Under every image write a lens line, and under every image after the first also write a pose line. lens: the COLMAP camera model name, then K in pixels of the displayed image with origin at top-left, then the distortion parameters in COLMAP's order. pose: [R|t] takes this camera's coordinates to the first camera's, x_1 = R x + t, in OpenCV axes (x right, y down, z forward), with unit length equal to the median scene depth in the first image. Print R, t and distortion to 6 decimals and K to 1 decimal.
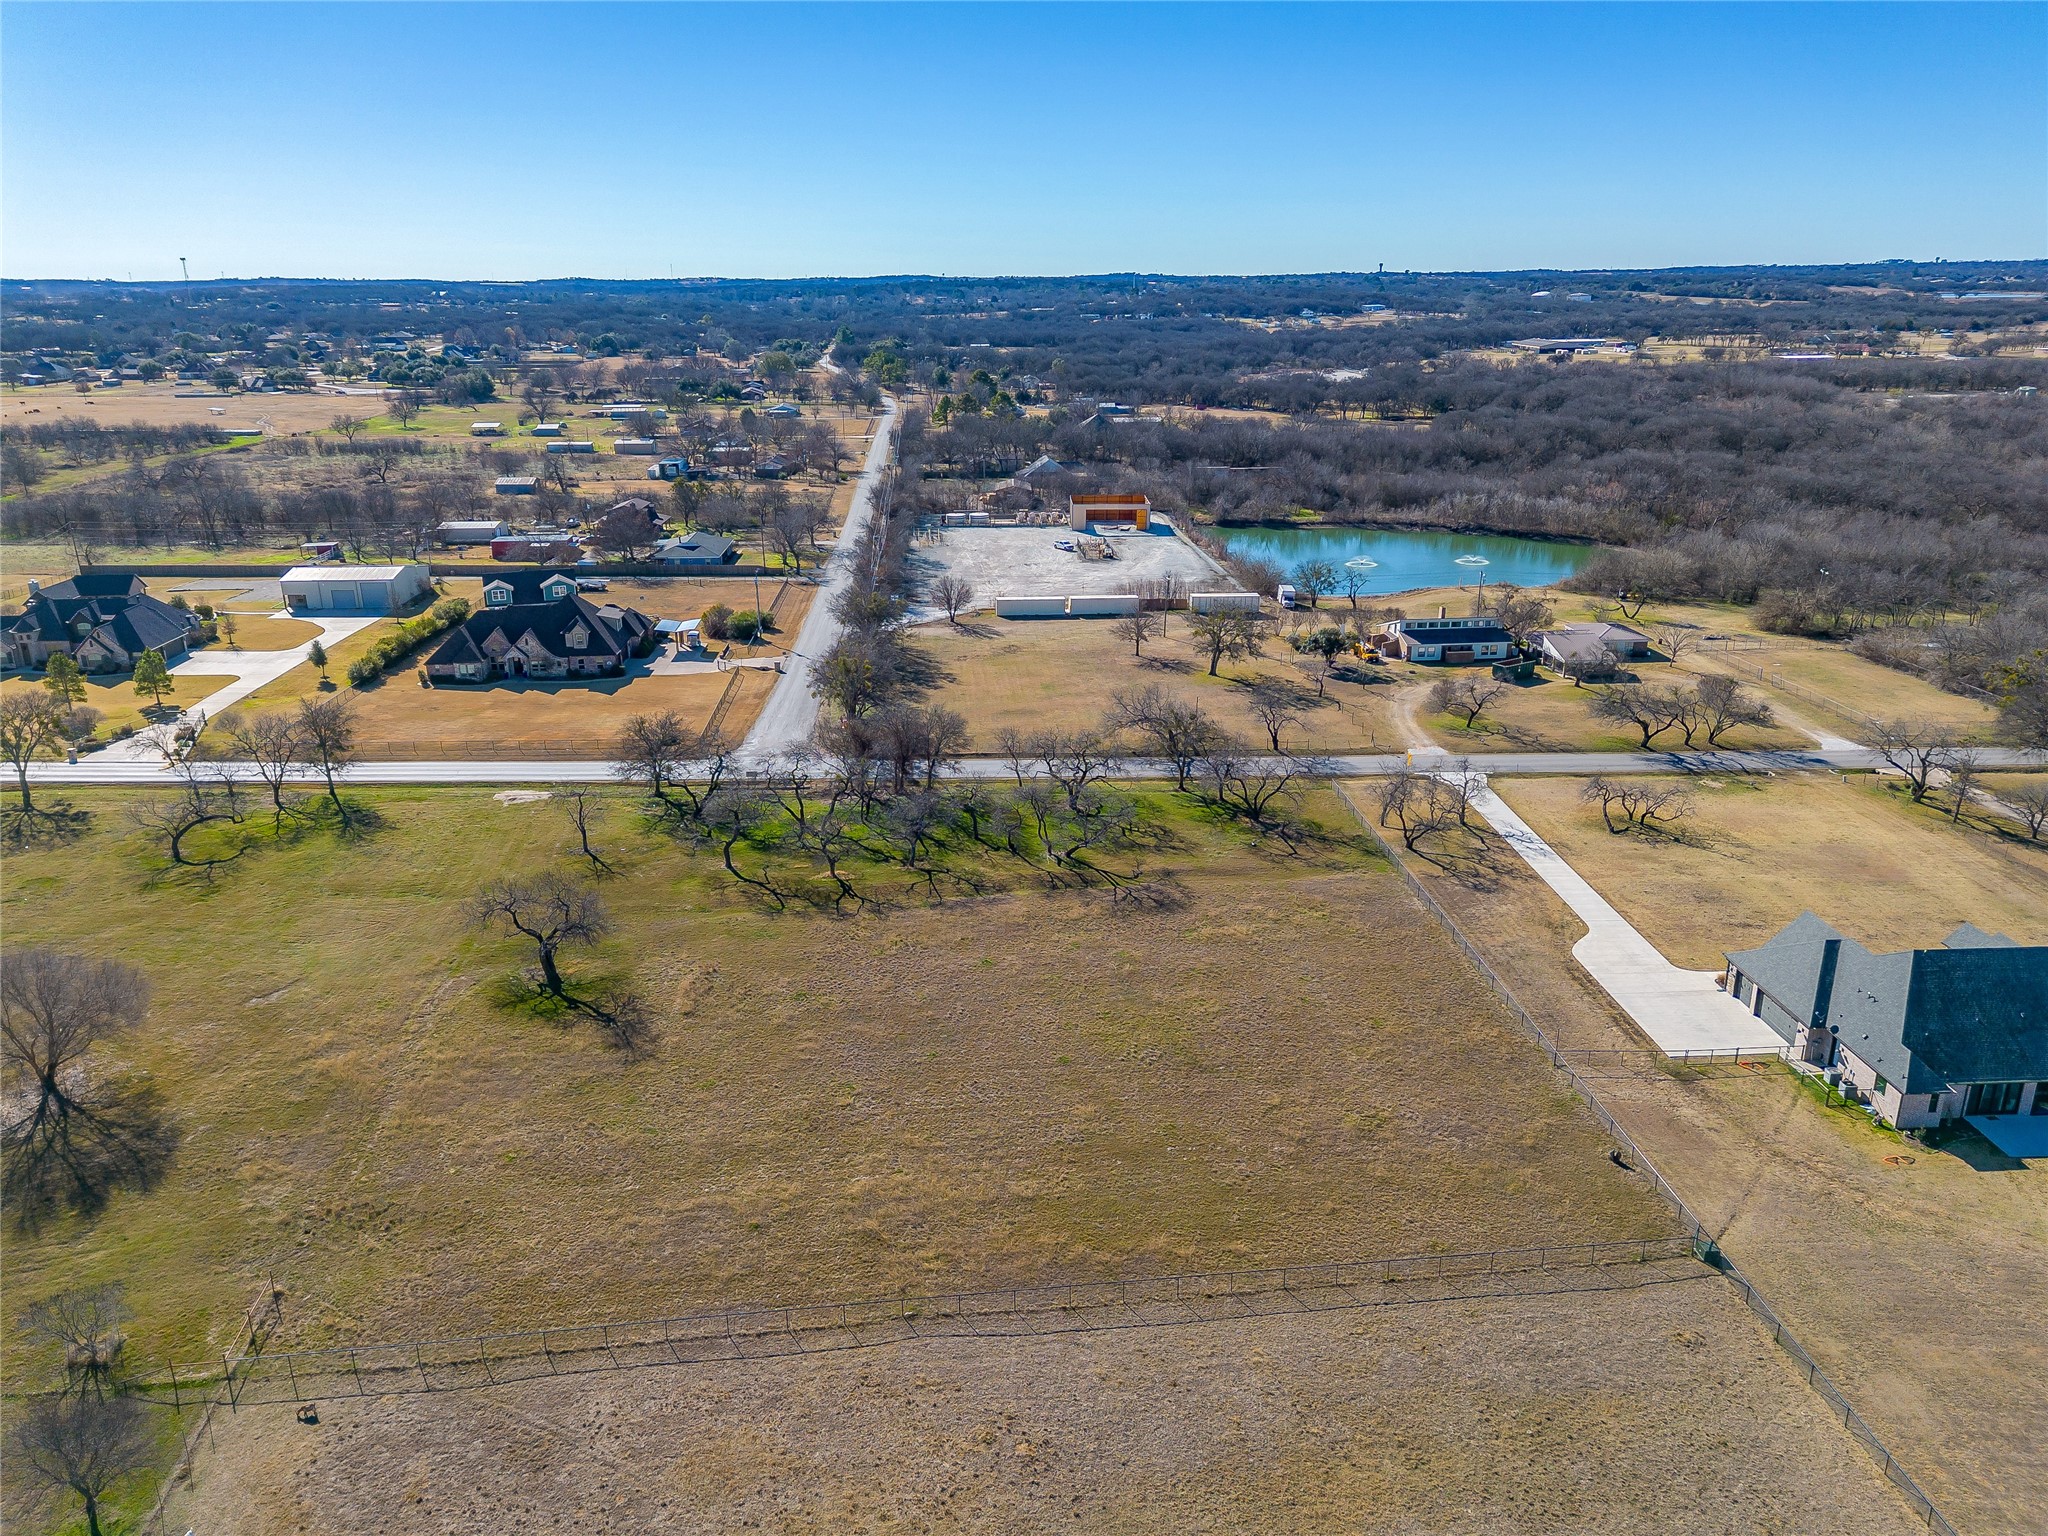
lens RADIAL K [[1424.2, 0, 995.5], [0, 1424.2, 770.9], [0, 0, 1]] dist [0.093501, -0.105730]
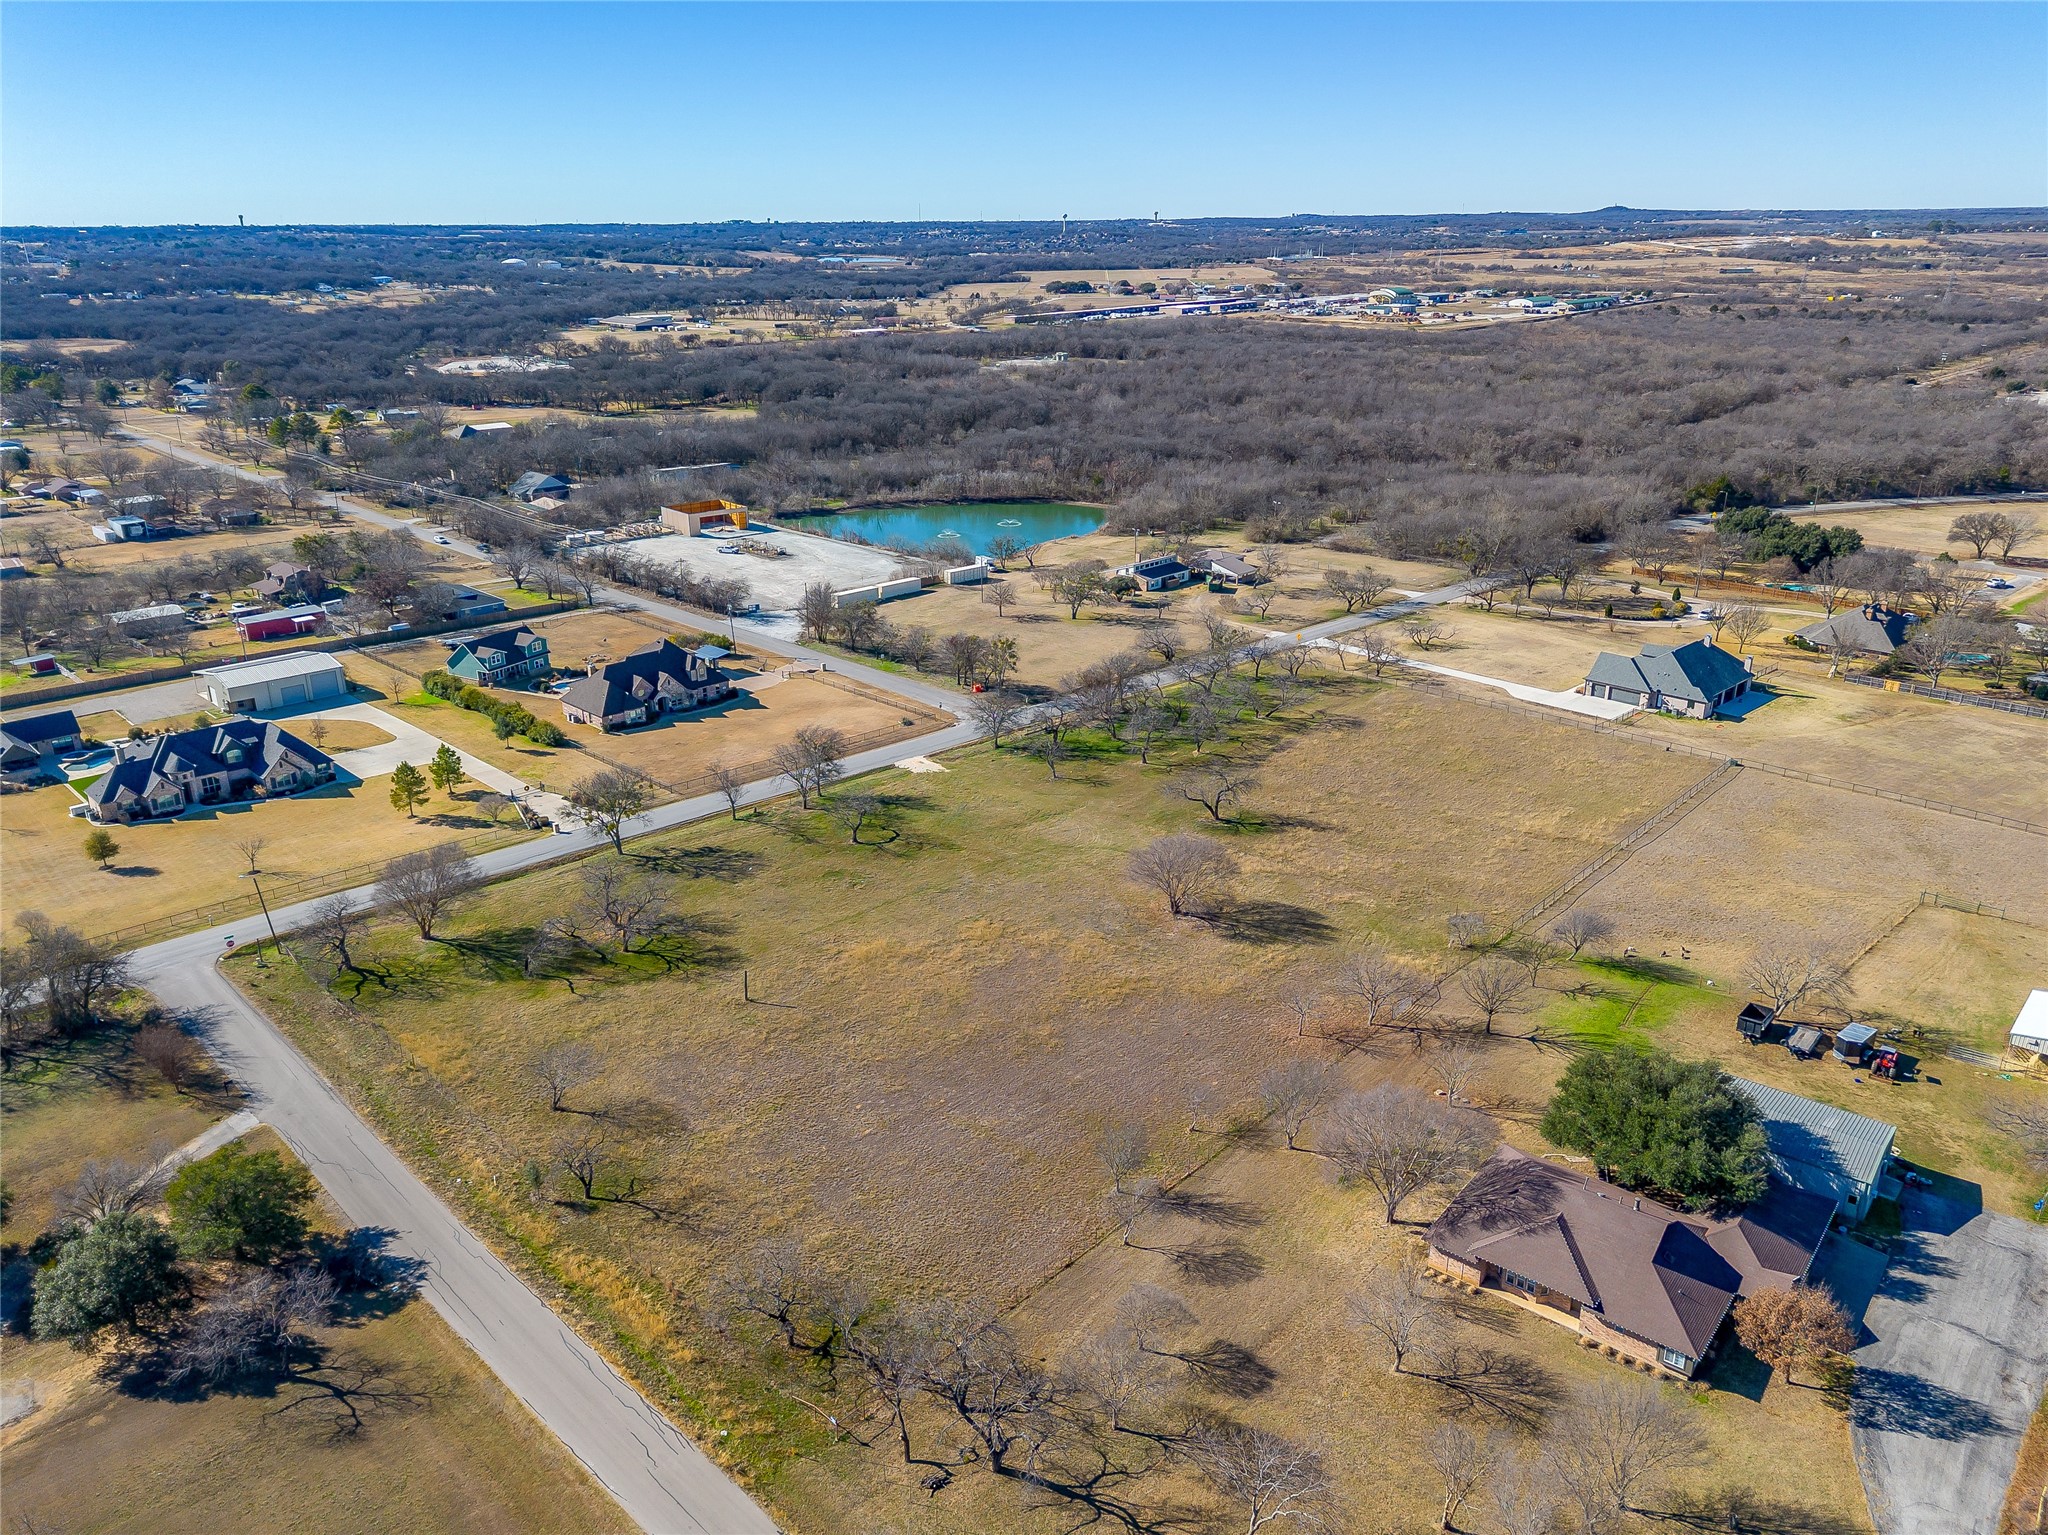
lens RADIAL K [[1452.4, 0, 1007.3], [0, 1452.4, 769.2], [0, 0, 1]] dist [0.081728, -0.082171]
pose [[0.762665, -0.224017, 0.606761, -0.728663], [0.211591, 0.972901, 0.093238, -0.062065], [-0.611205, 0.057275, 0.789397, -0.101106]]
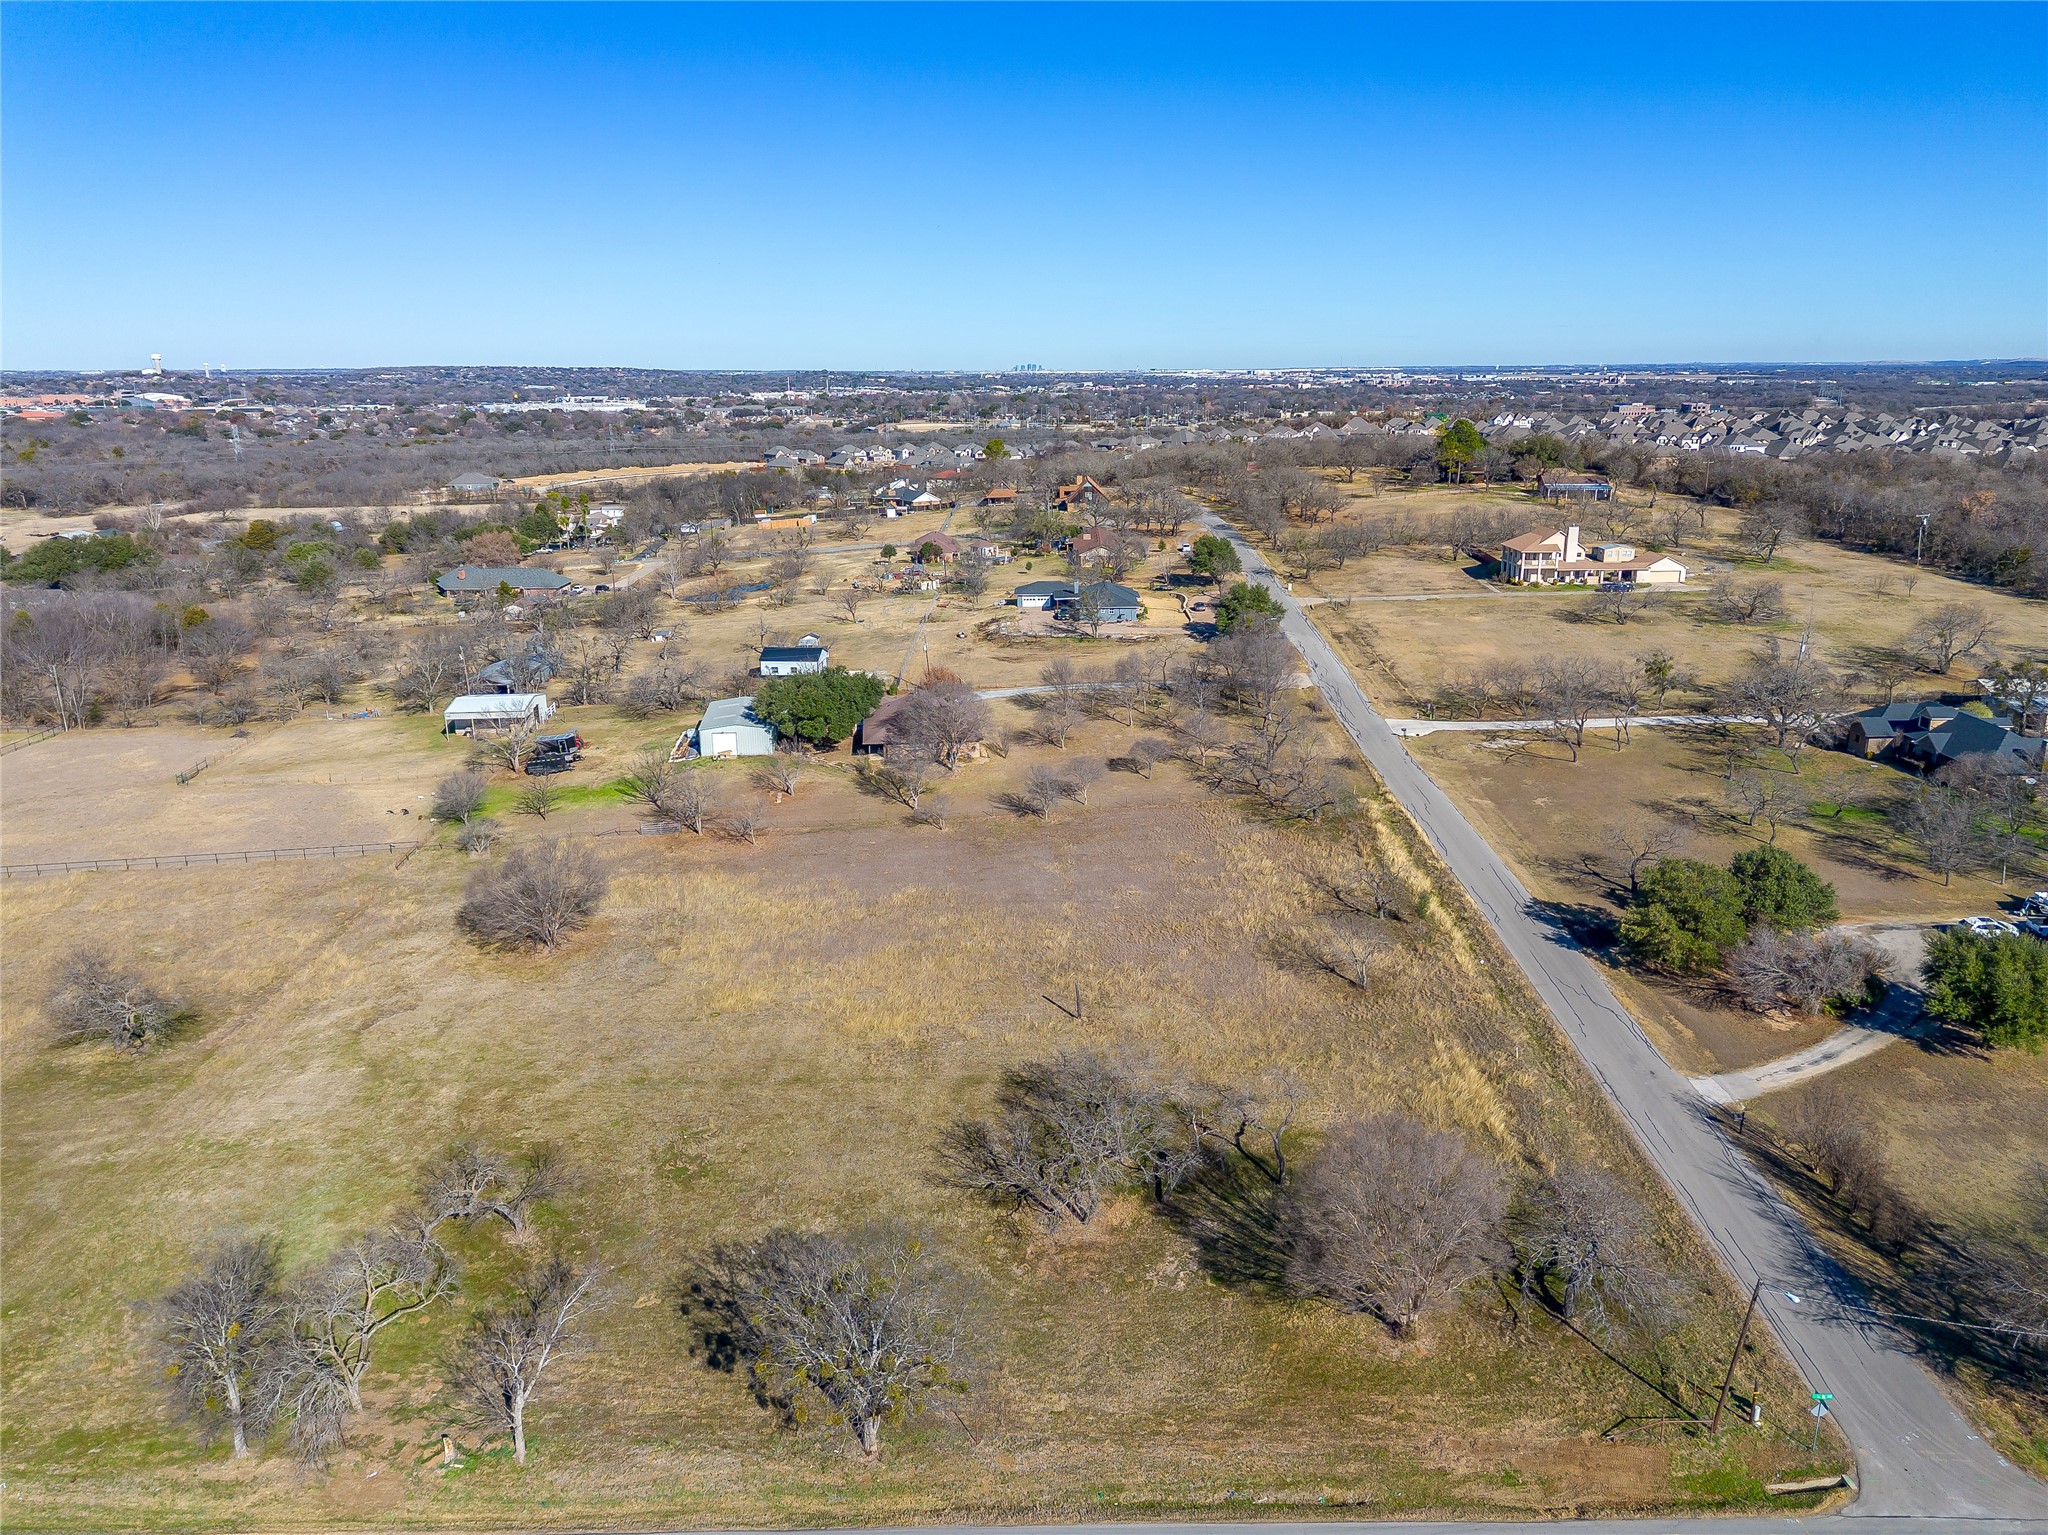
lens RADIAL K [[1452.4, 0, 1007.3], [0, 1452.4, 769.2], [0, 0, 1]] dist [0.081728, -0.082171]
pose [[-0.996836, -0.004701, 0.079348, -0.476467], [0.040957, 0.825157, 0.563416, -0.271518], [-0.068123, 0.564884, -0.822354, 0.805455]]
